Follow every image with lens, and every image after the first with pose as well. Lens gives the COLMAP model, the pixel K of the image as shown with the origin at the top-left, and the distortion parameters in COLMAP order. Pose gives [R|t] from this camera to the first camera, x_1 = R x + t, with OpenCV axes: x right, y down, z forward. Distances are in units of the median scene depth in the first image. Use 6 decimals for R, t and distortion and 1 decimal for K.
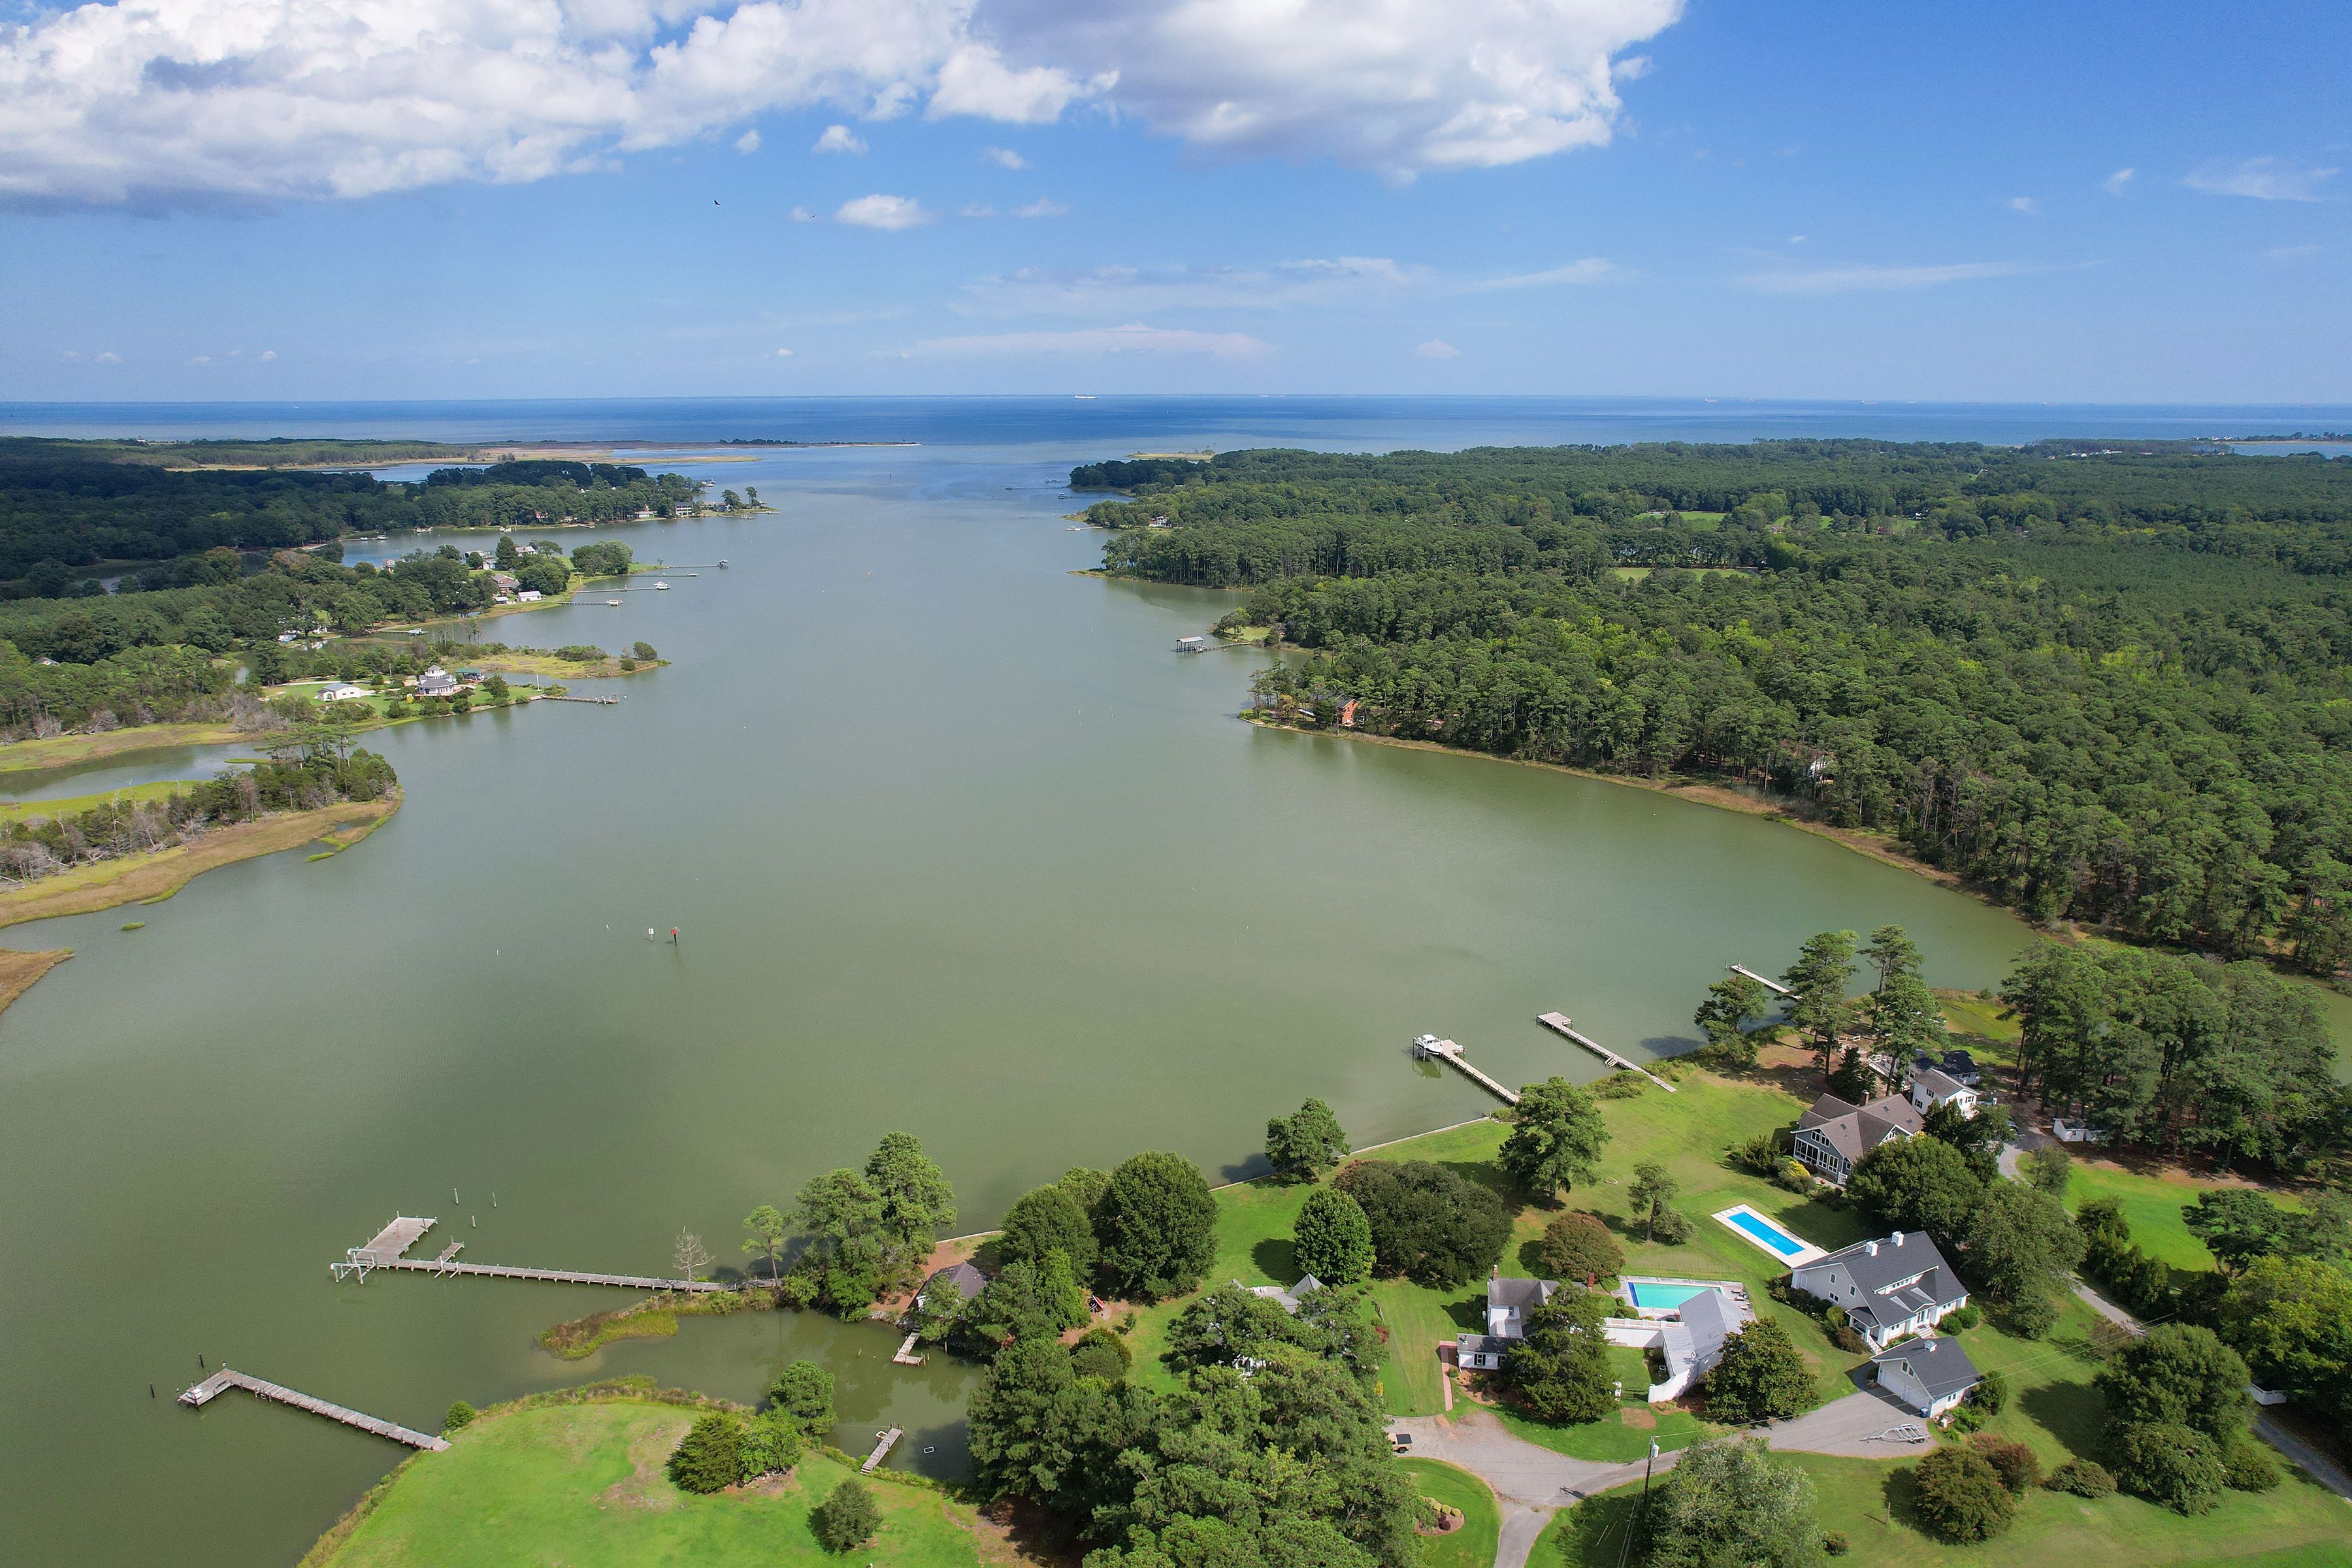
lens RADIAL K [[1513.7, 0, 1183.6], [0, 1513.7, 765.0], [0, 0, 1]] dist [-0.075900, 0.067801]
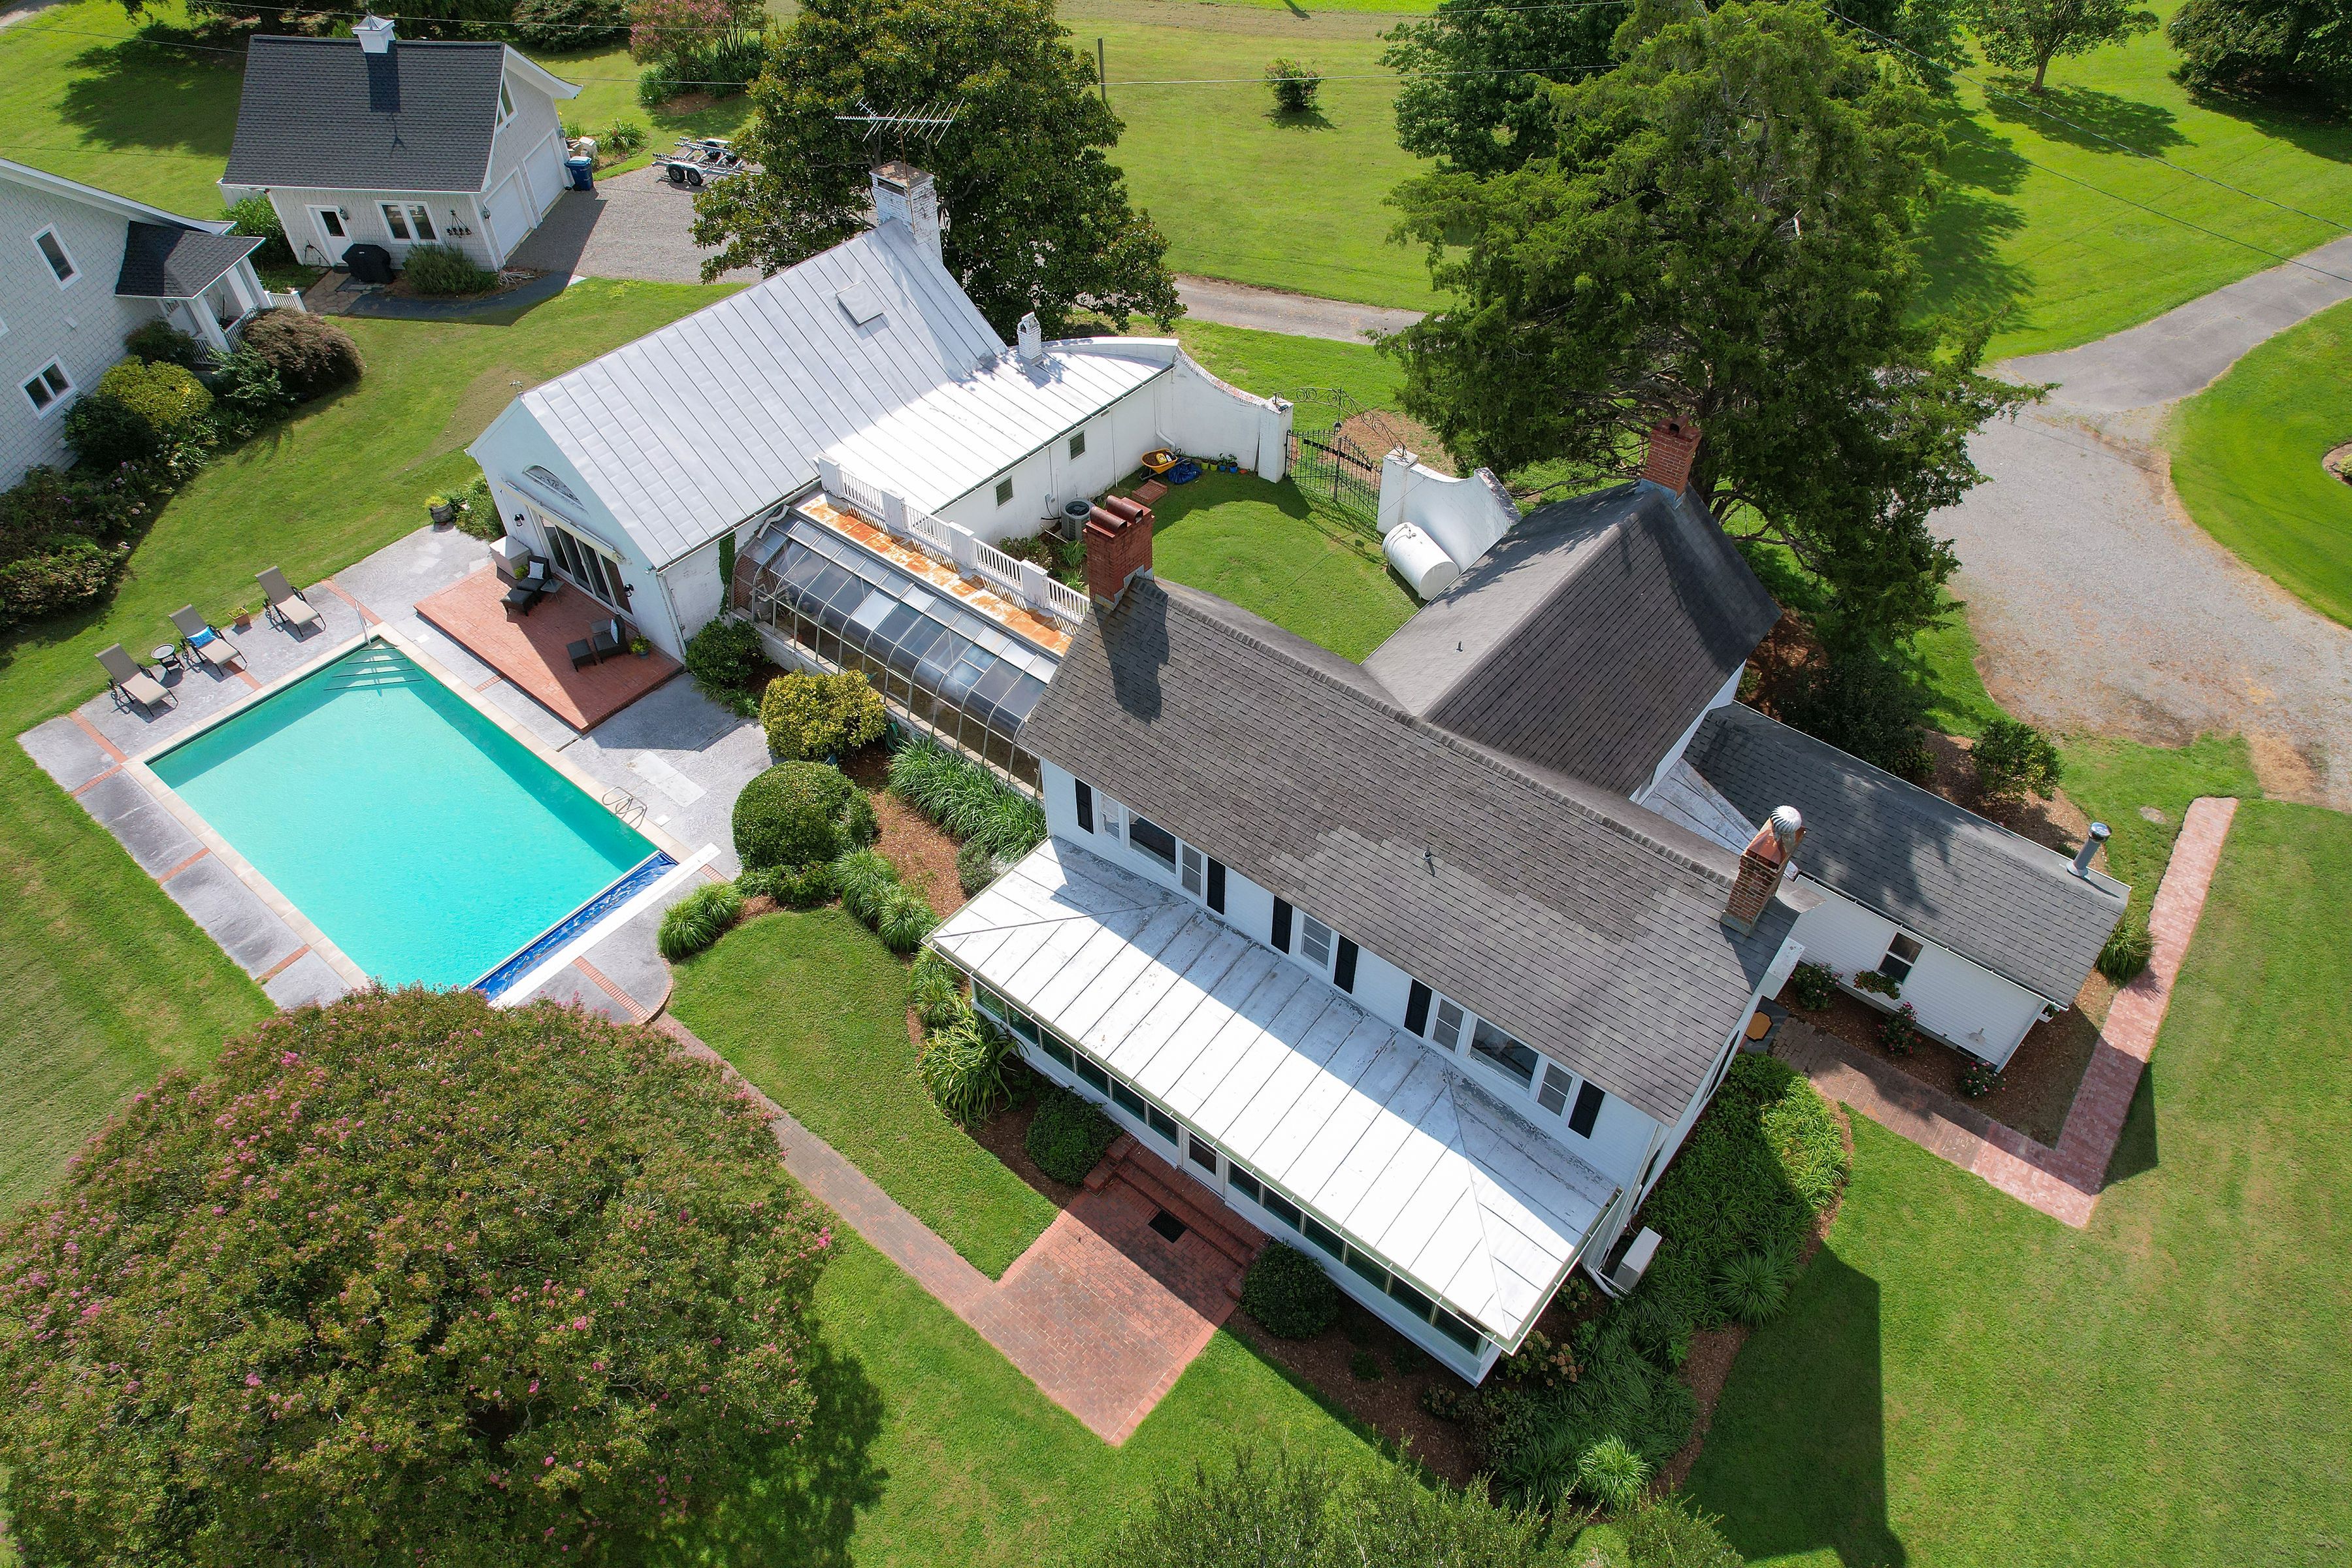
lens RADIAL K [[1513.7, 0, 1187.8], [0, 1513.7, 778.0], [0, 0, 1]] dist [-0.075900, 0.067801]
pose [[-0.852303, -0.368326, 0.371370, 0.082380], [0.132312, 0.535093, 0.834367, 0.095405], [-0.506037, 0.760270, -0.407328, 0.425538]]
